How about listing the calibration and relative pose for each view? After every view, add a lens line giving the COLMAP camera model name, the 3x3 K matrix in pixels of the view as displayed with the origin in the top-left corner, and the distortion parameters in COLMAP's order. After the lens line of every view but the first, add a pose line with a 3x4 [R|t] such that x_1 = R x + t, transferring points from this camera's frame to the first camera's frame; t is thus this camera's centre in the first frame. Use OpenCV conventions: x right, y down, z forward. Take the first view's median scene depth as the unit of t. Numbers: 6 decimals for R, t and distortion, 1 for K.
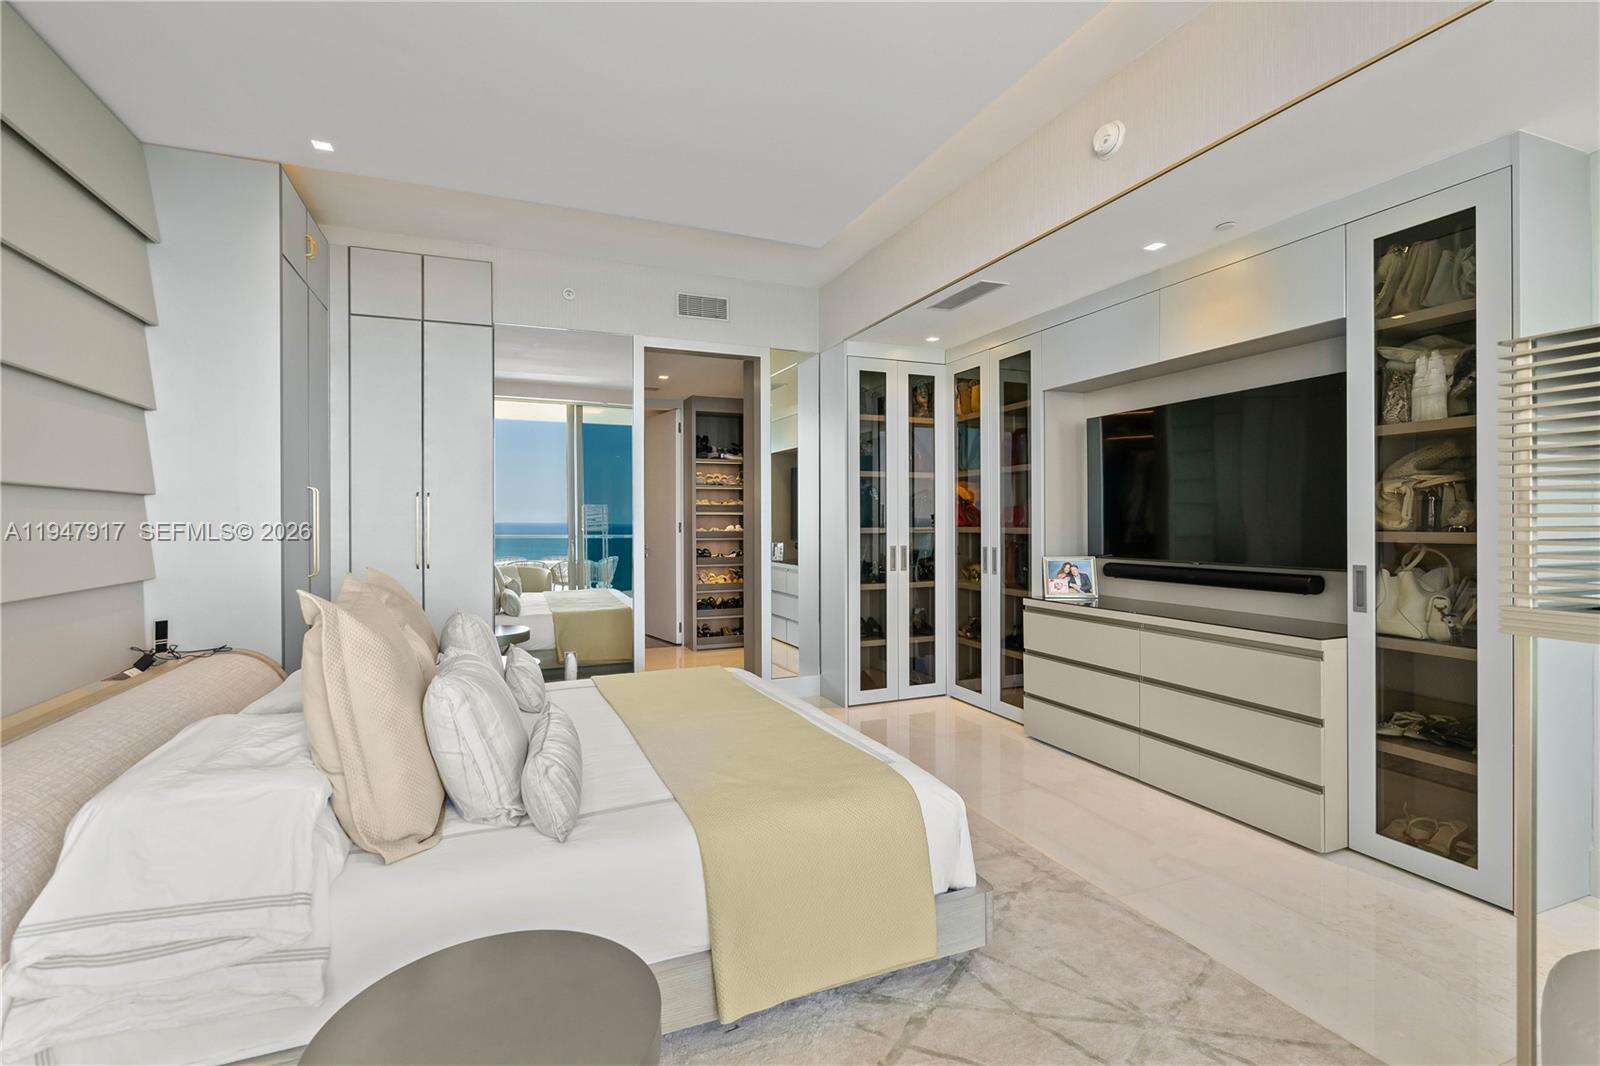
lens RADIAL K [[727.5, 0, 796.0], [0, 727.5, 522.0], [0, 0, 1]] dist [-0.005092, 0.001696]
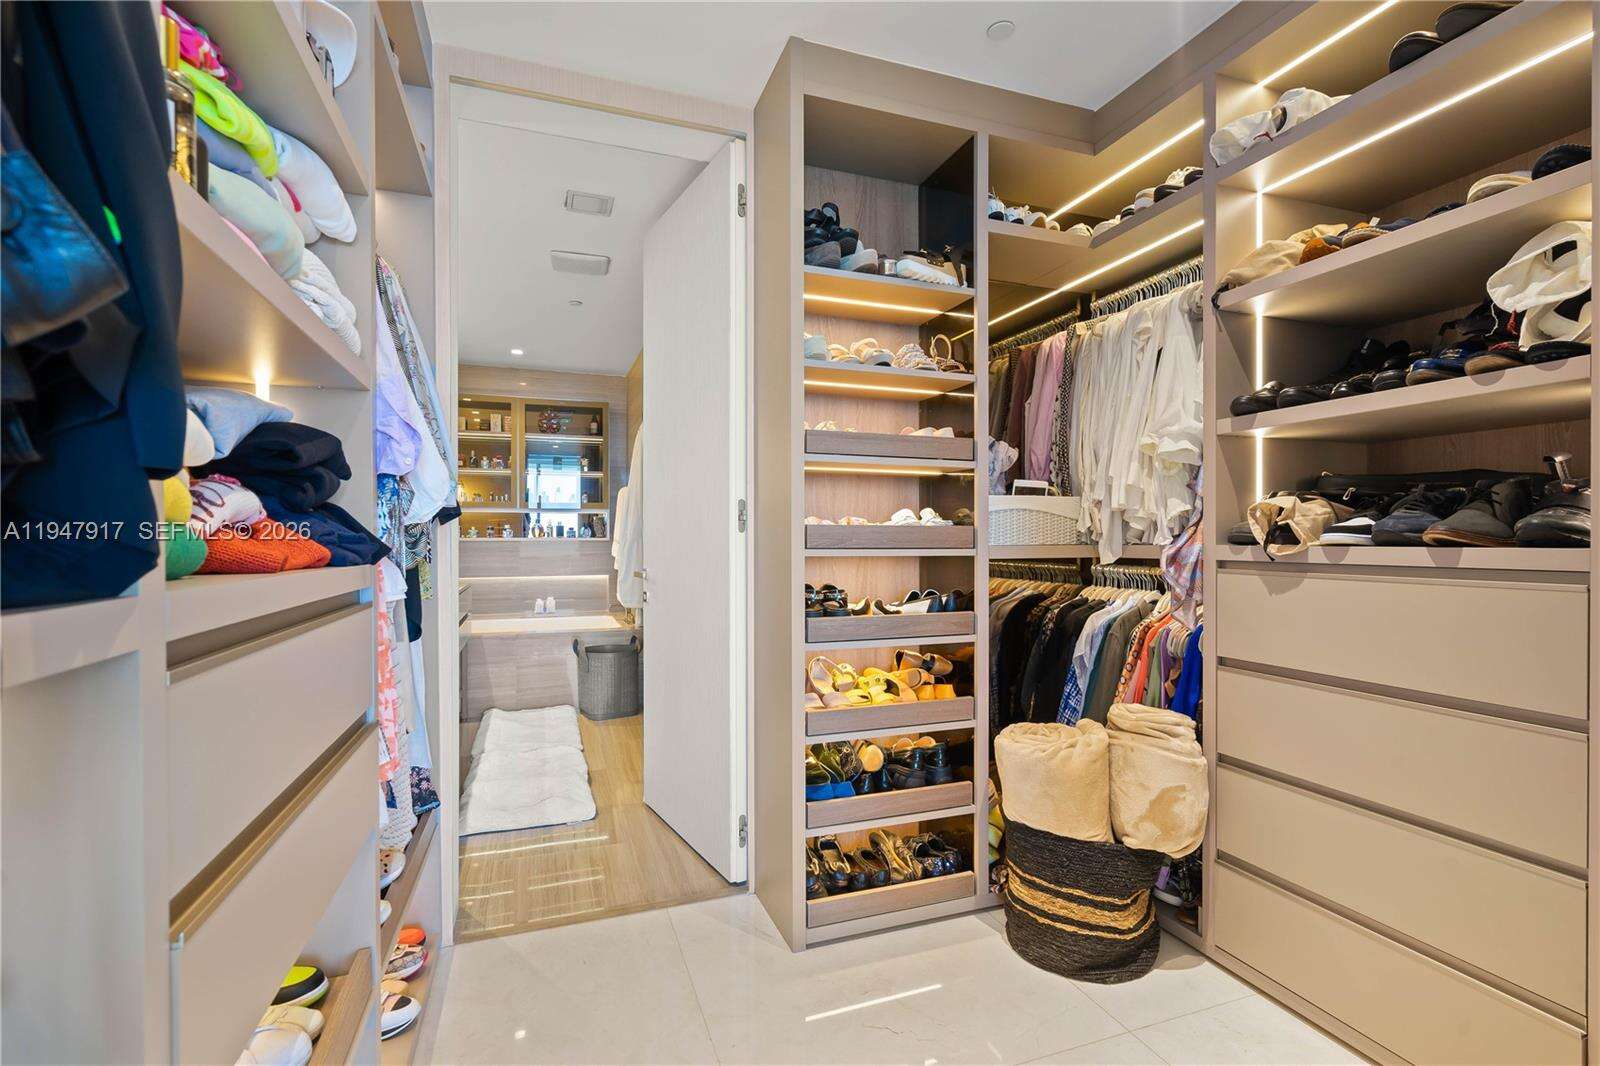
lens RADIAL K [[727.5, 0, 797.1], [0, 727.5, 539.0], [0, 0, 1]] dist [-0.005092, 0.001696]
pose [[0.999308, 0.002803, -0.037080, -0.127450], [-0.002738, 0.999995, 0.001796, 0.017401], [0.037085, -0.001694, 0.999311, 0.704297]]
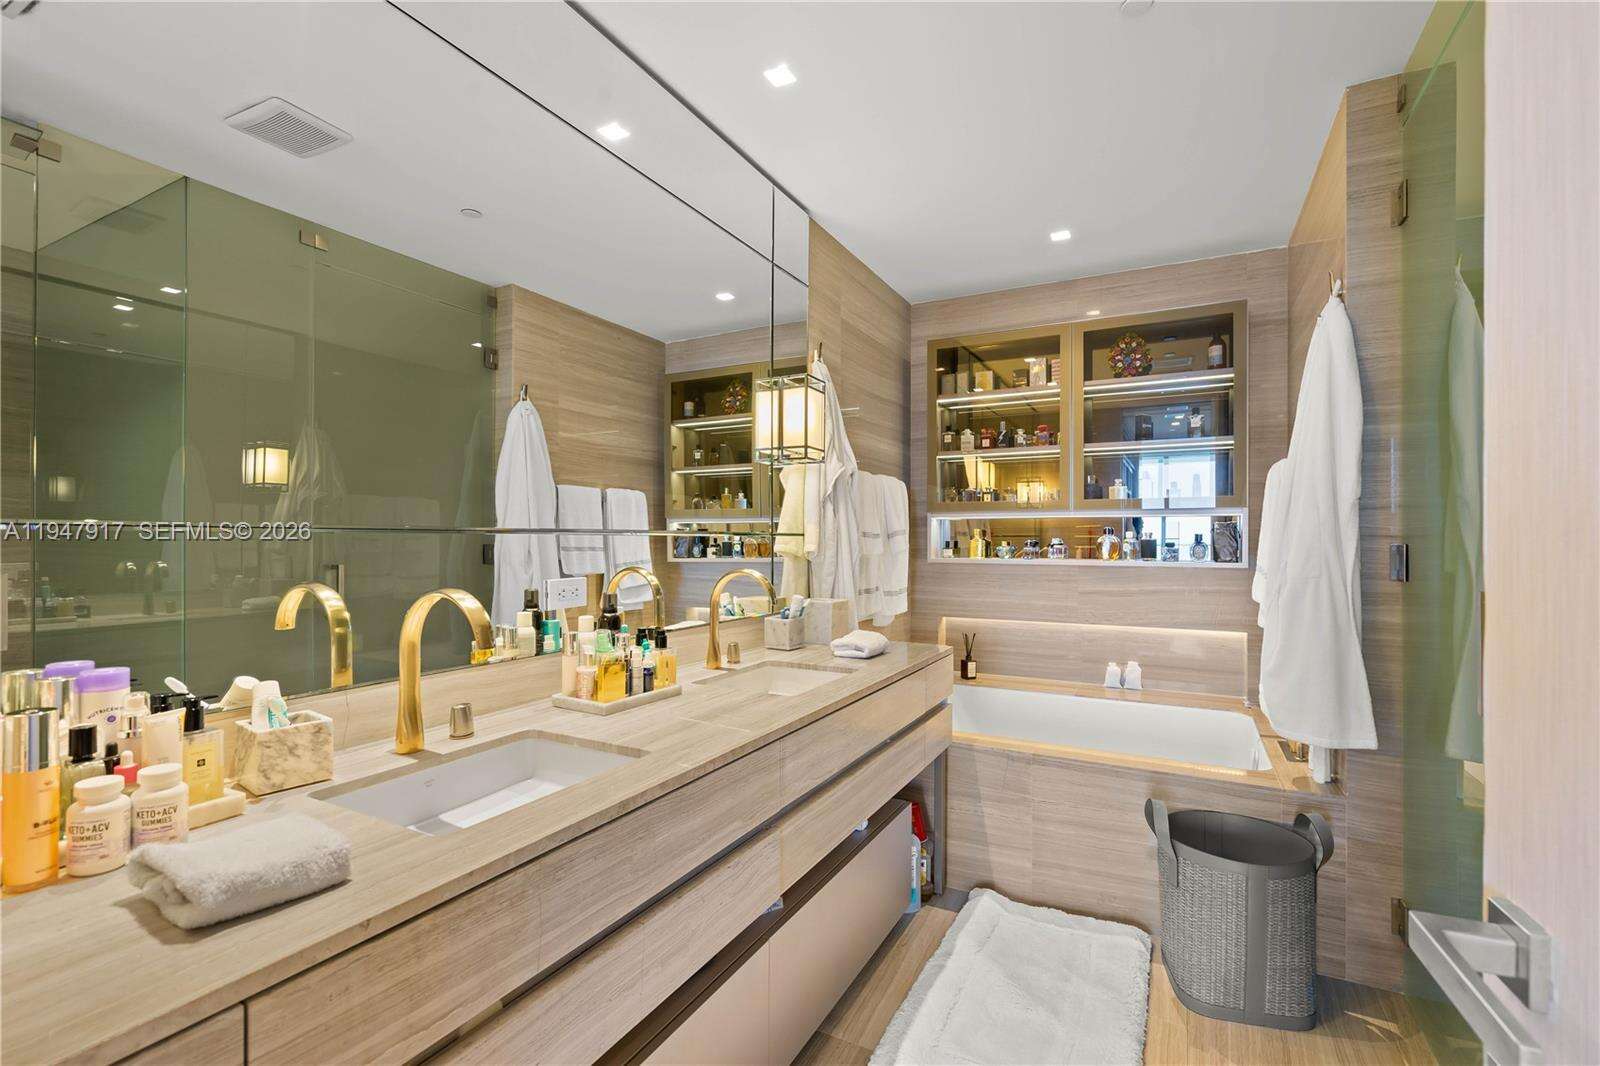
lens RADIAL K [[727.5, 0, 791.0], [0, 727.5, 536.3], [0, 0, 1]] dist [-0.005092, 0.001696]
pose [[0.641241, 0.003501, -0.767331, -0.163984], [-0.006740, 0.999977, -0.001069, 0.012143], [0.767310, 0.005857, 0.641250, 0.843381]]
